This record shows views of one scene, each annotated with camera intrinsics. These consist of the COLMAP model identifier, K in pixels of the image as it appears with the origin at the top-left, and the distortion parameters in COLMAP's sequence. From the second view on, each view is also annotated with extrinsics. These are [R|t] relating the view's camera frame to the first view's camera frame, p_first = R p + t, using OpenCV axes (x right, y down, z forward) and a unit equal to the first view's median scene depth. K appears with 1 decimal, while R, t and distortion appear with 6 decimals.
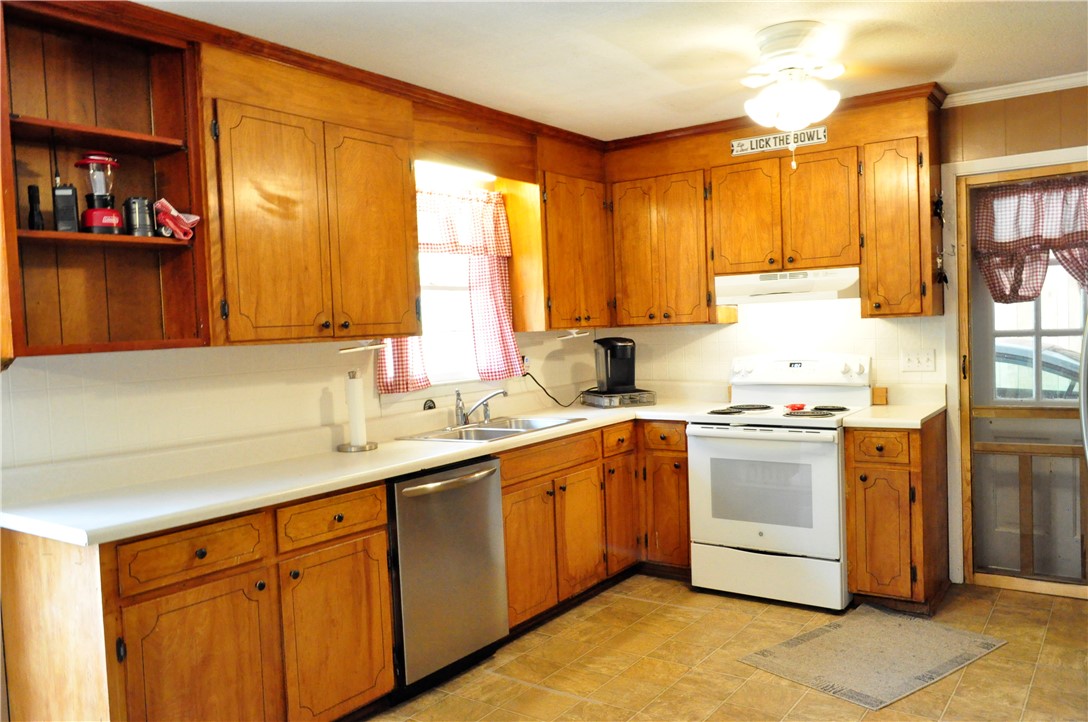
lens RADIAL K [[851.3, 0, 543.3], [0, 851.3, 361.3], [0, 0, 1]] dist [0.006872, 0.004346]
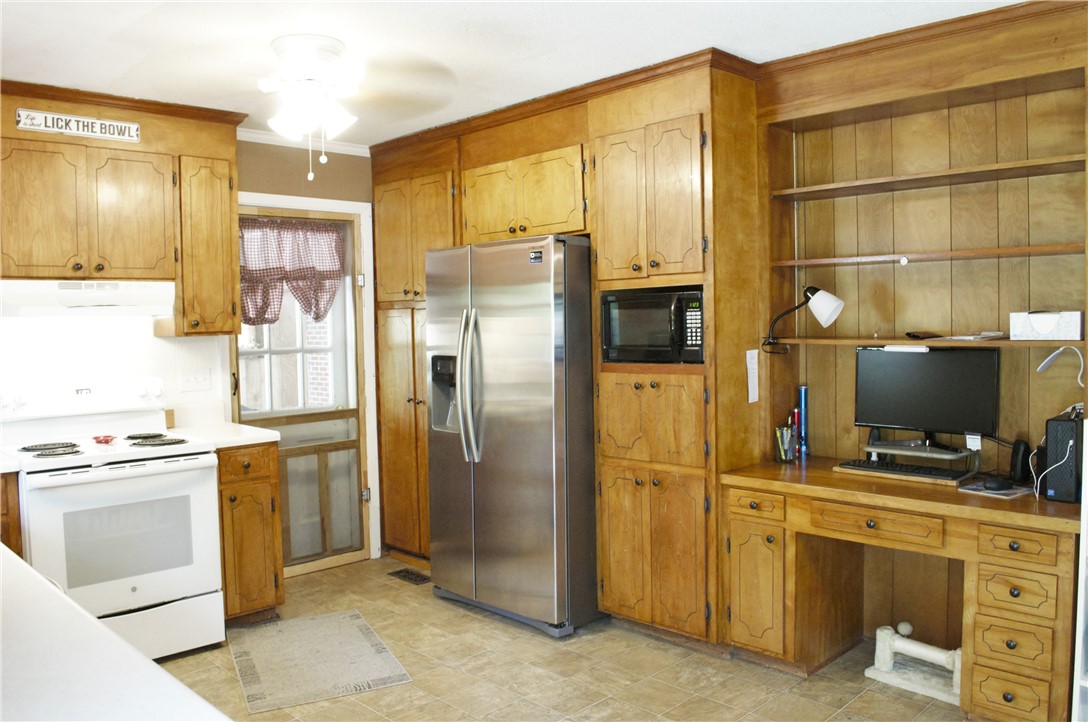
lens RADIAL K [[874.9, 0, 543.1], [0, 874.9, 359.9], [0, 0, 1]] dist [-0.069619, -0.003043]
pose [[0.186056, -0.010419, 0.982484, -0.509915], [0.053007, 0.998594, 0.000552, -0.003493], [-0.981108, 0.051976, 0.186346, 0.439321]]
